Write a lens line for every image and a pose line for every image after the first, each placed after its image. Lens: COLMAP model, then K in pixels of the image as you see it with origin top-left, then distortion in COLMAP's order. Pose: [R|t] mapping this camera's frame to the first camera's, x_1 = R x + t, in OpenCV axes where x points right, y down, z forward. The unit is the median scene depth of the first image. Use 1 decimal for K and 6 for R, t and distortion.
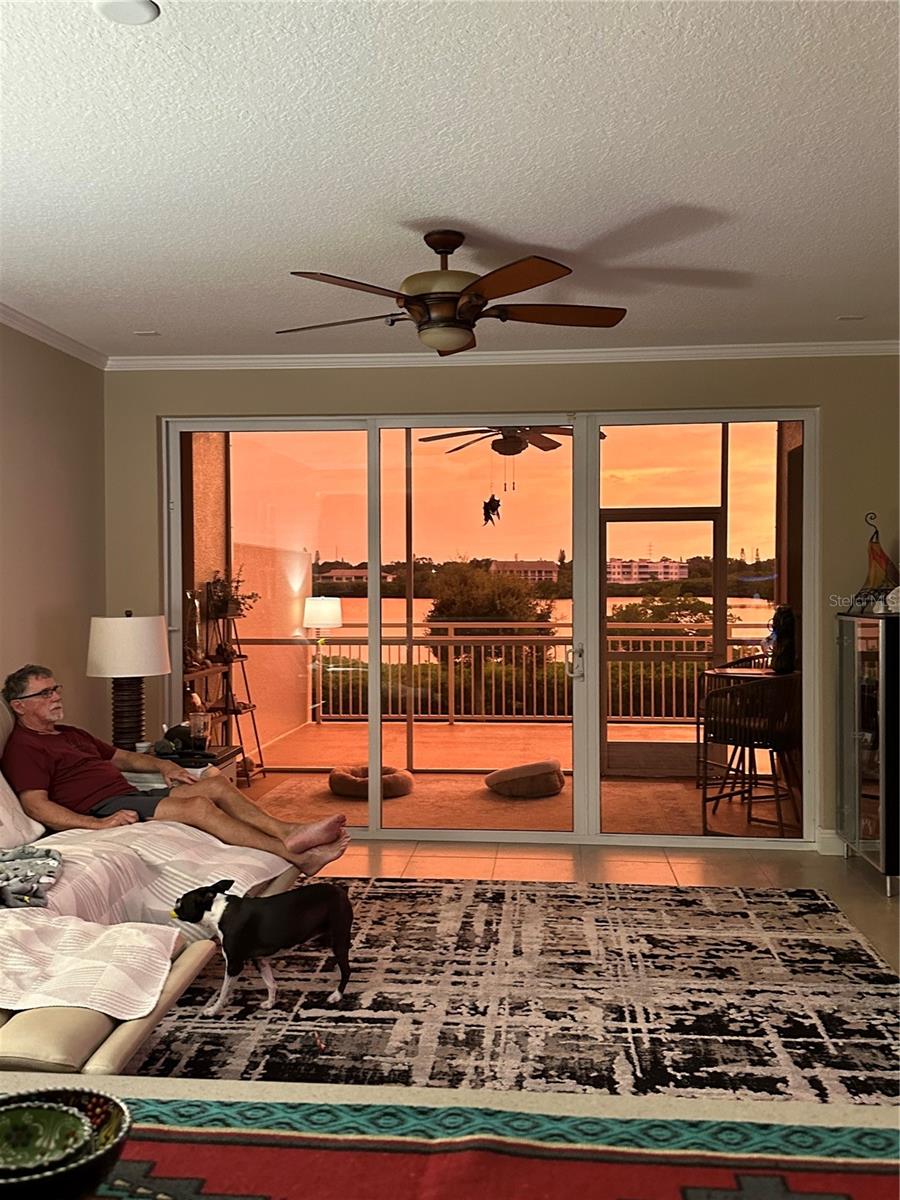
lens RADIAL K [[1080.7, 0, 453.1], [0, 1080.7, 595.8], [0, 0, 1]] dist [0.000027, -0.000357]
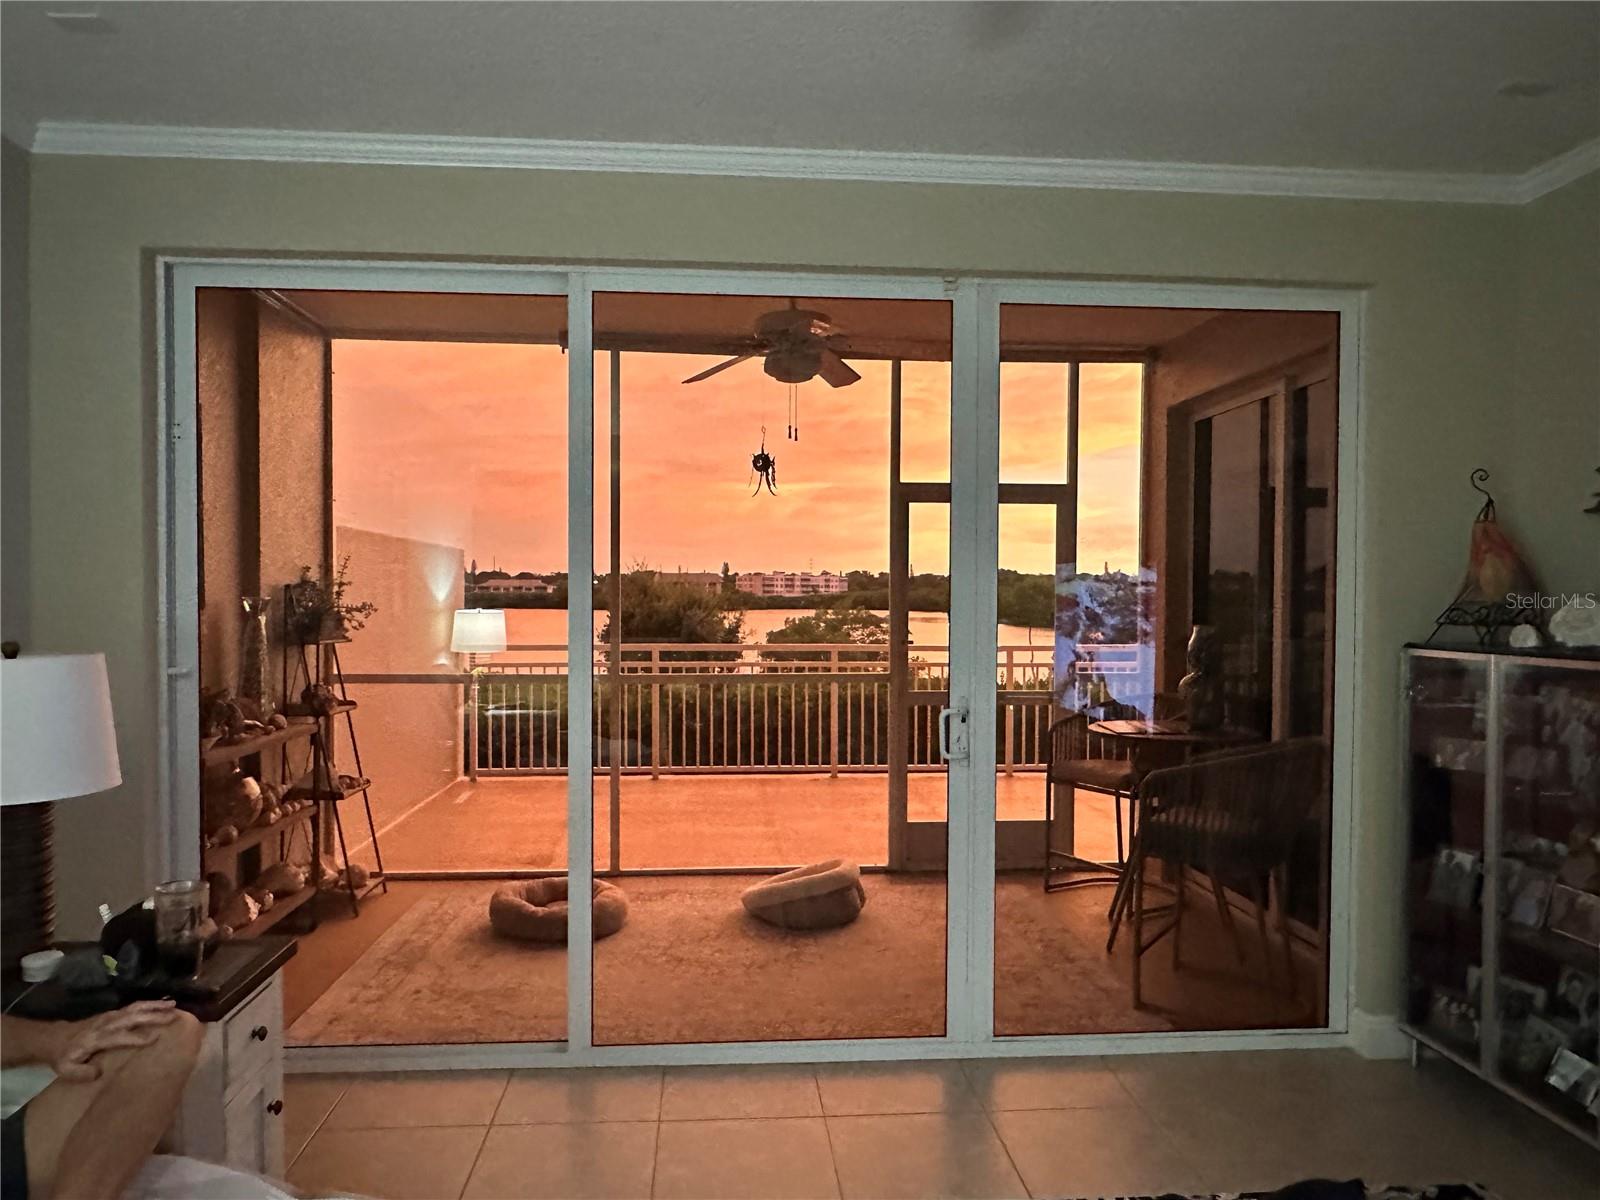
lens RADIAL K [[1077.8, 0, 799.2], [0, 1077.8, 612.6], [0, 0, 1]] dist [-0.024368, -0.001348]
pose [[0.985701, 0.004836, 0.168433, -0.041192], [-0.005563, 0.999977, 0.003841, -0.000743], [-0.168410, -0.004723, 0.985706, 0.338621]]
